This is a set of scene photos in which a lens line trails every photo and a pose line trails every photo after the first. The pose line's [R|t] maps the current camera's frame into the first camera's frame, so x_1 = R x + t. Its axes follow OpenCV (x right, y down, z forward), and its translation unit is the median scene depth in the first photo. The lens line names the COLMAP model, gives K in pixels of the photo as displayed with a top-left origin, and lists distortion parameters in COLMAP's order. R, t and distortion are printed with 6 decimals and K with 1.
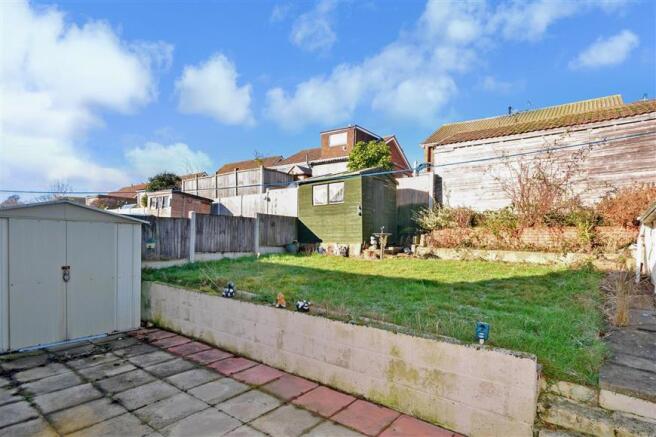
lens RADIAL K [[328.3, 0, 327.6], [0, 328.3, 240.4], [0, 0, 1]] dist [-0.012566, 0.000057]
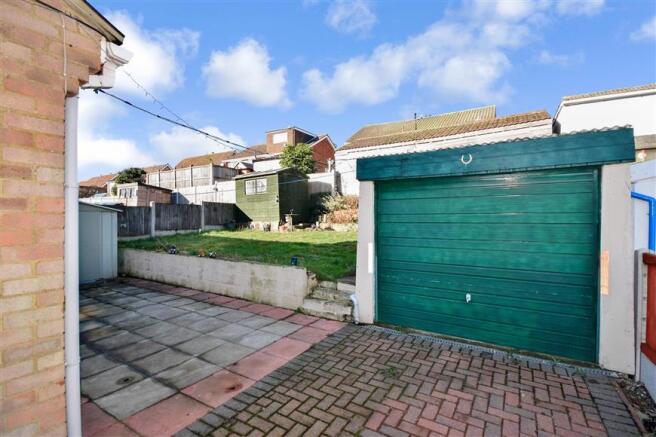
lens RADIAL K [[305.3, 0, 328.0], [0, 305.3, 218.5], [0, 0, 1]] dist [0.000095, -0.000043]
pose [[0.993934, -0.021978, 0.107763, 0.165950], [0.022345, 0.999748, -0.002197, 0.004275], [-0.107688, 0.004591, 0.994174, -0.335243]]
